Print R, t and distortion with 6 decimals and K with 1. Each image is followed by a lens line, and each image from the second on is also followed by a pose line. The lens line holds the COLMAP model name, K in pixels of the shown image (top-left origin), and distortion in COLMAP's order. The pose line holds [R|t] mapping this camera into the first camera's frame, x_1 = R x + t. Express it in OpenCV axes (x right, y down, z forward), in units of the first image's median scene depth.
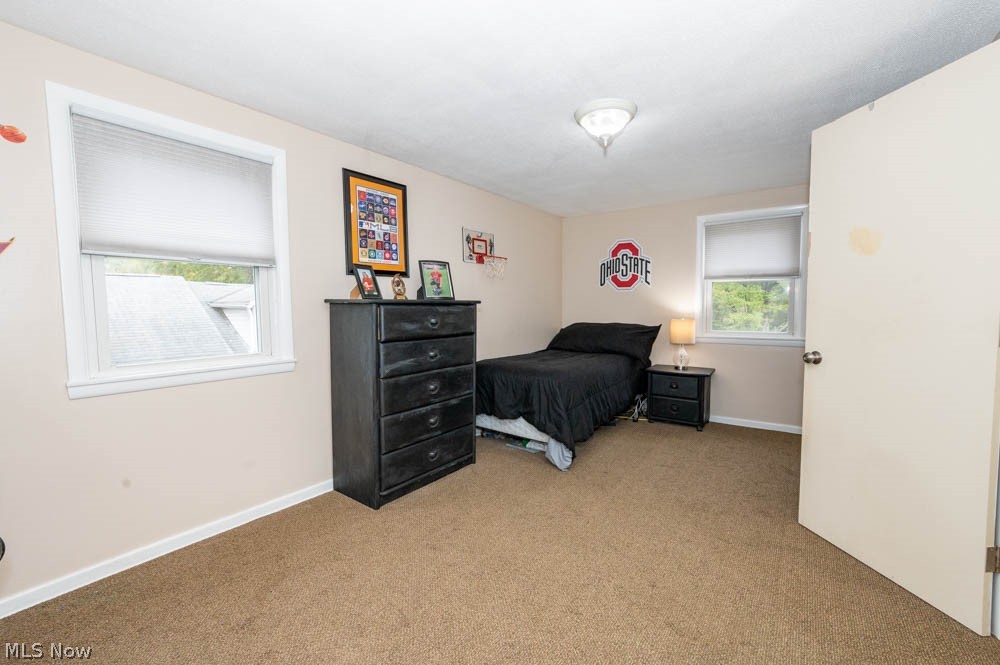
lens RADIAL K [[415.6, 0, 501.9], [0, 415.6, 331.9], [0, 0, 1]] dist [0.000340, 0.000176]
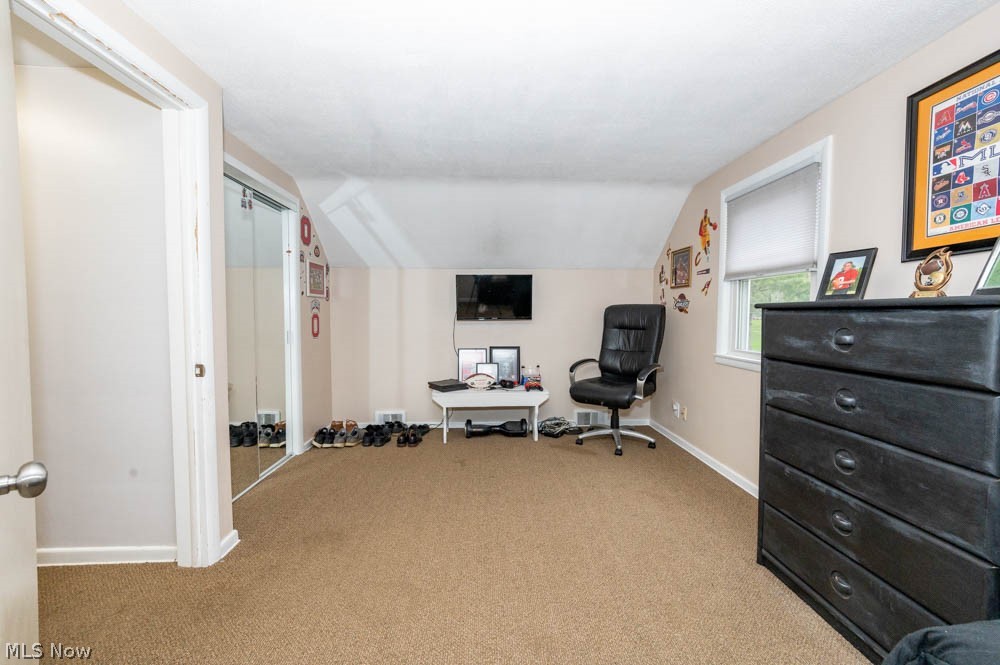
lens RADIAL K [[415.6, 0, 501.1], [0, 415.6, 331.3], [0, 0, 1]] dist [0.000340, 0.000176]
pose [[-0.777101, 0.030441, -0.628639, 0.501563], [-0.037211, 0.994860, 0.094173, -0.067788], [0.628275, 0.096574, -0.771974, 1.087835]]
